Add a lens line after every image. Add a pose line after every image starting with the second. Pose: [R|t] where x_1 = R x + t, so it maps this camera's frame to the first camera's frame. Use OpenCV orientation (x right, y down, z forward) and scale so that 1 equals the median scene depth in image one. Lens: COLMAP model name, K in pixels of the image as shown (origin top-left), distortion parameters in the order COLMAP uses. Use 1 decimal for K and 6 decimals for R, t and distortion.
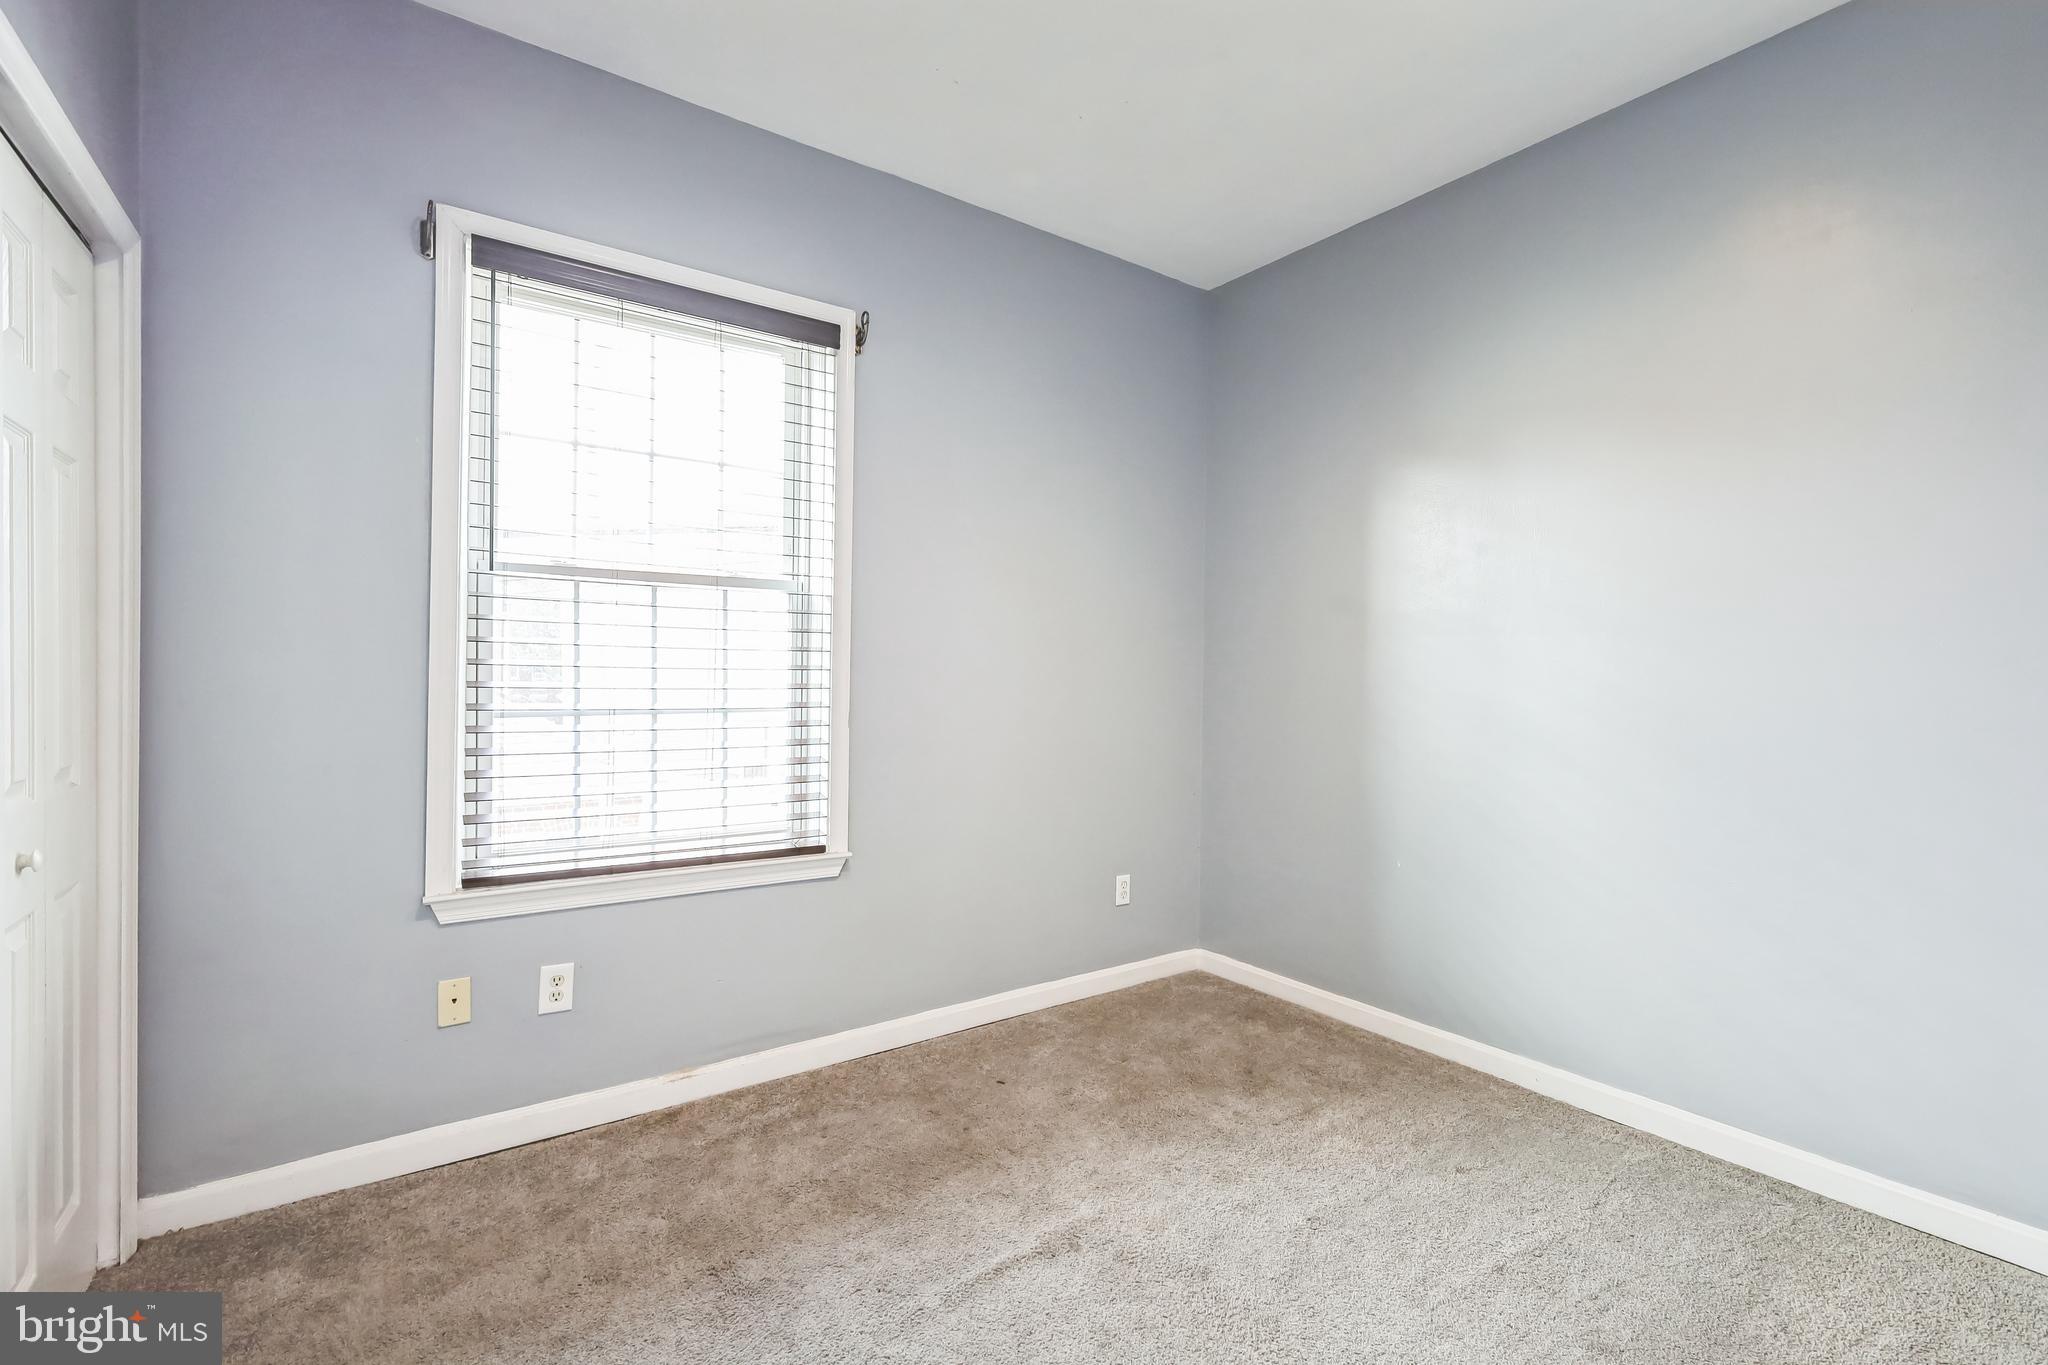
lens RADIAL K [[893.5, 0, 1024.0], [0, 893.5, 682.5], [0, 0, 1]] dist [0.002499, 0.000030]
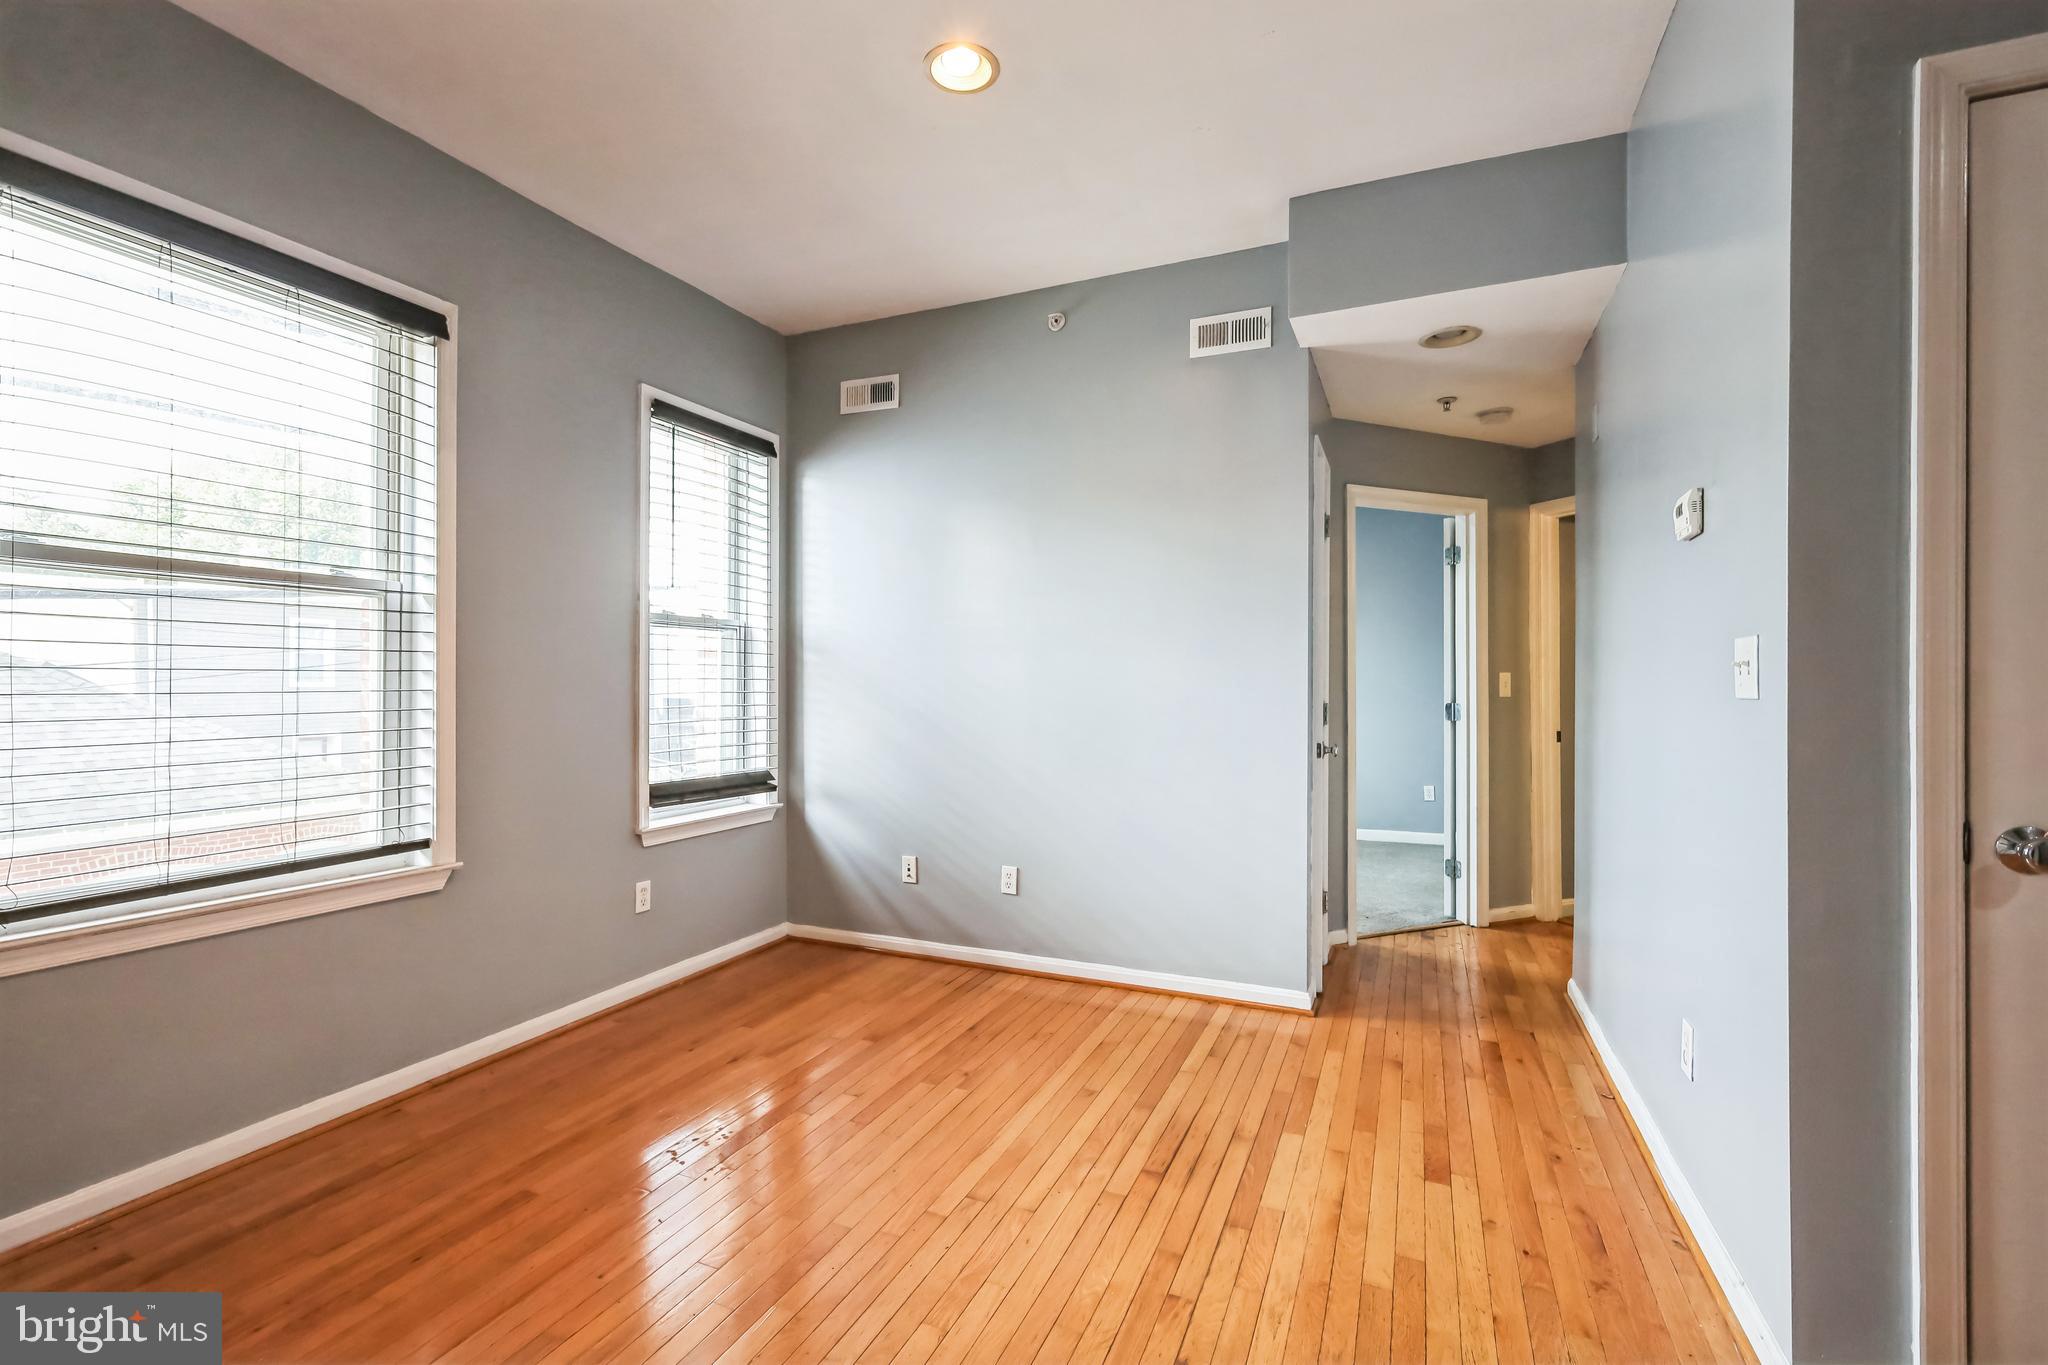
lens RADIAL K [[858.5, 0, 1024.0], [0, 858.5, 686.4], [0, 0, 1]] dist [0.000278, -0.000299]
pose [[0.851942, -0.007230, 0.523586, -0.163081], [0.005407, 0.999973, 0.005012, -0.001512], [-0.523608, -0.001439, 0.851958, -0.118706]]
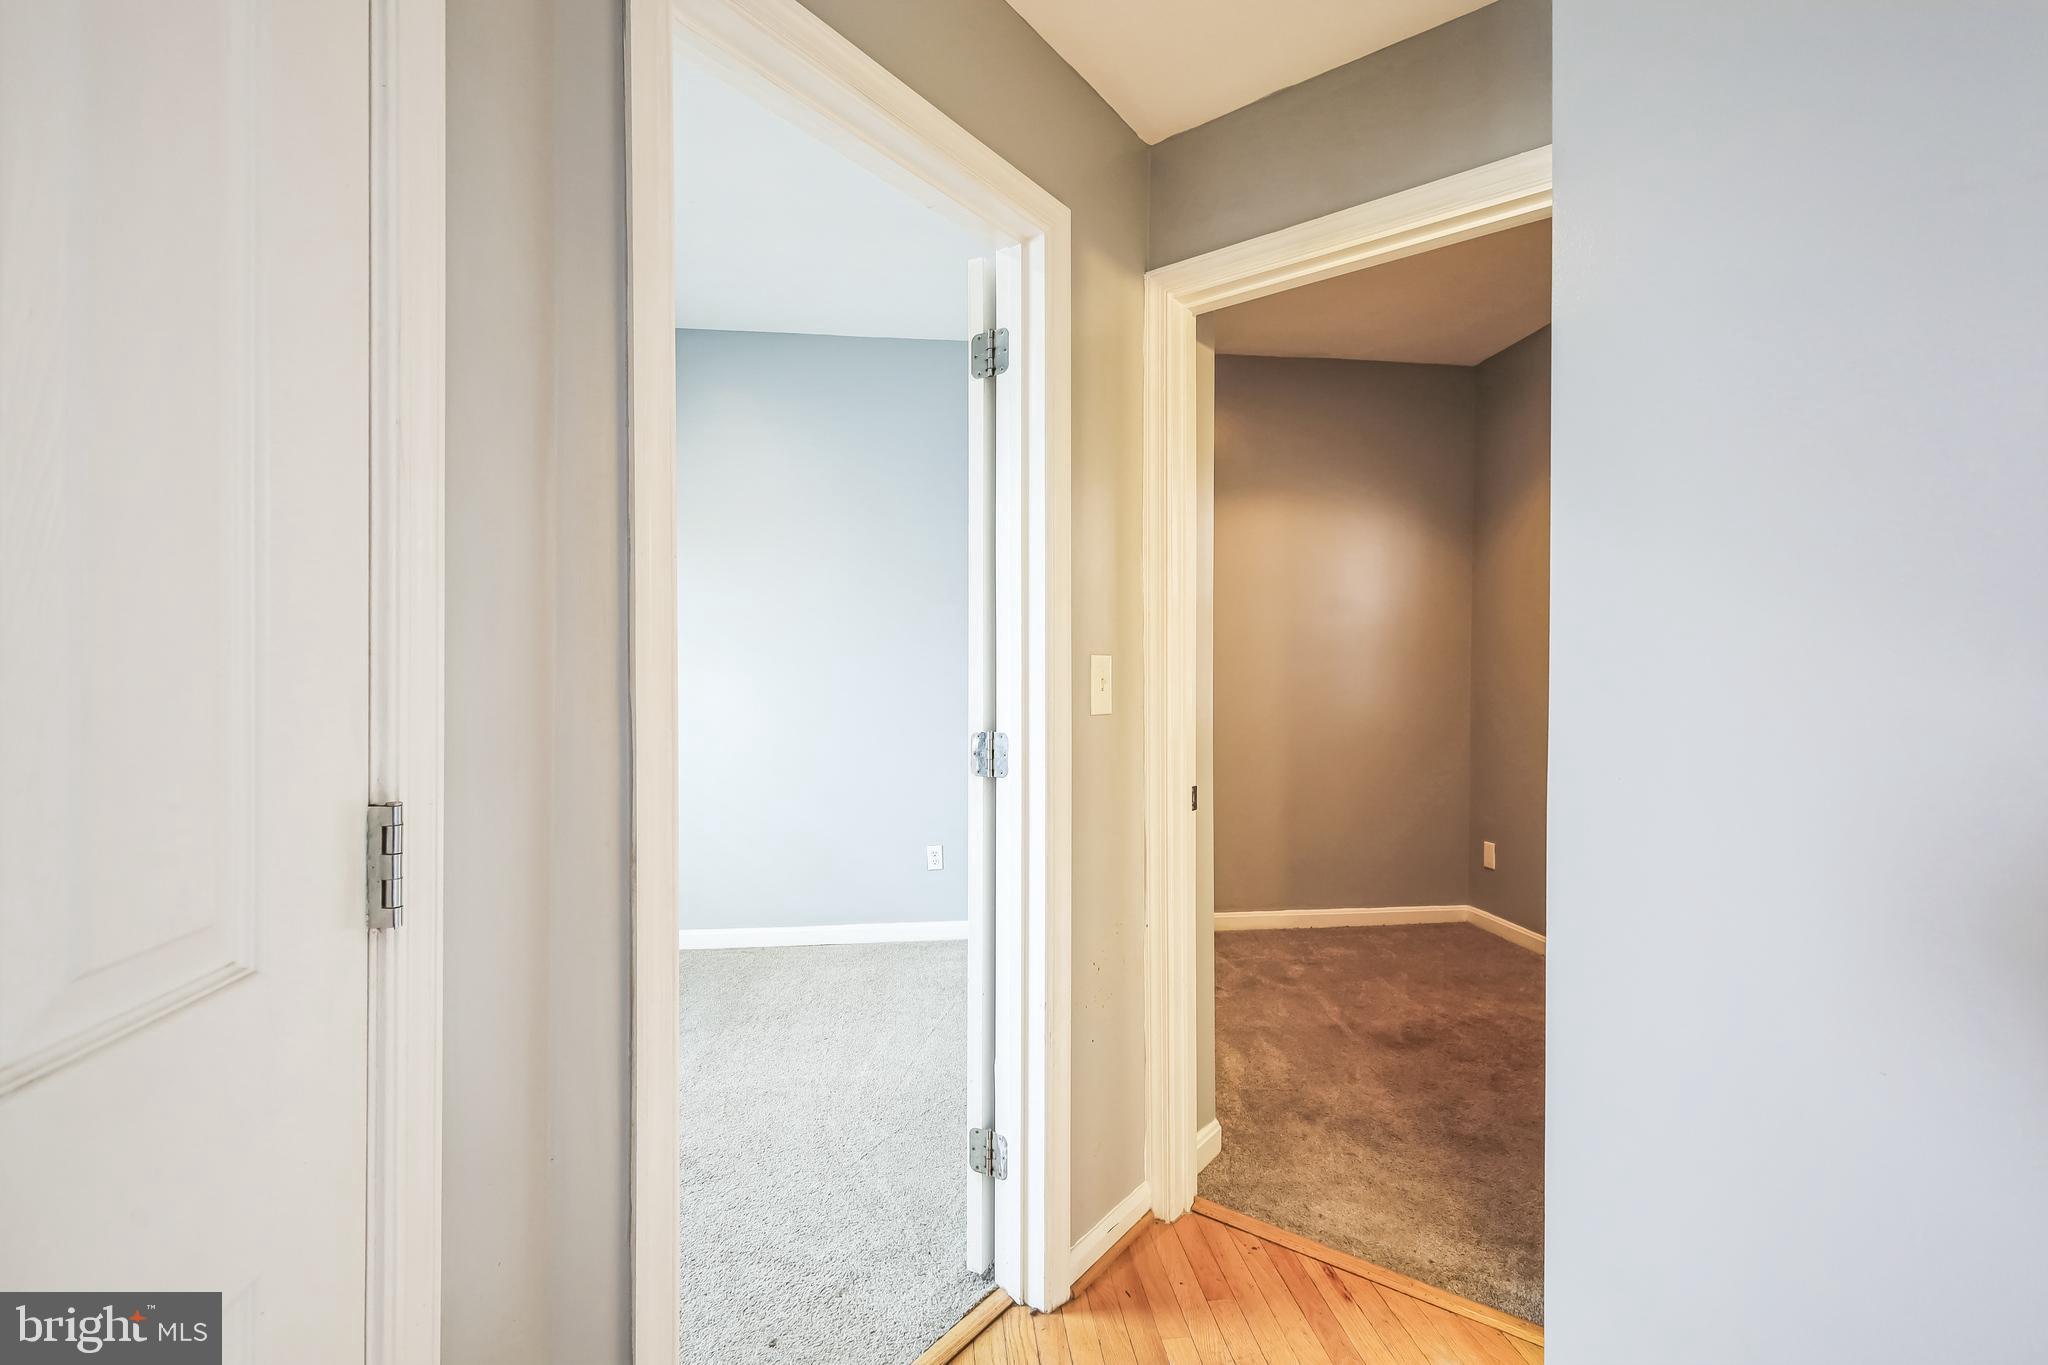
lens RADIAL K [[893.5, 0, 1024.0], [0, 893.5, 682.5], [0, 0, 1]] dist [0.002499, 0.000030]
pose [[0.478348, -0.002643, 0.878166, 0.851535], [0.000119, 0.999996, 0.002945, 0.005011], [-0.878170, -0.001304, 0.478346, 0.528005]]
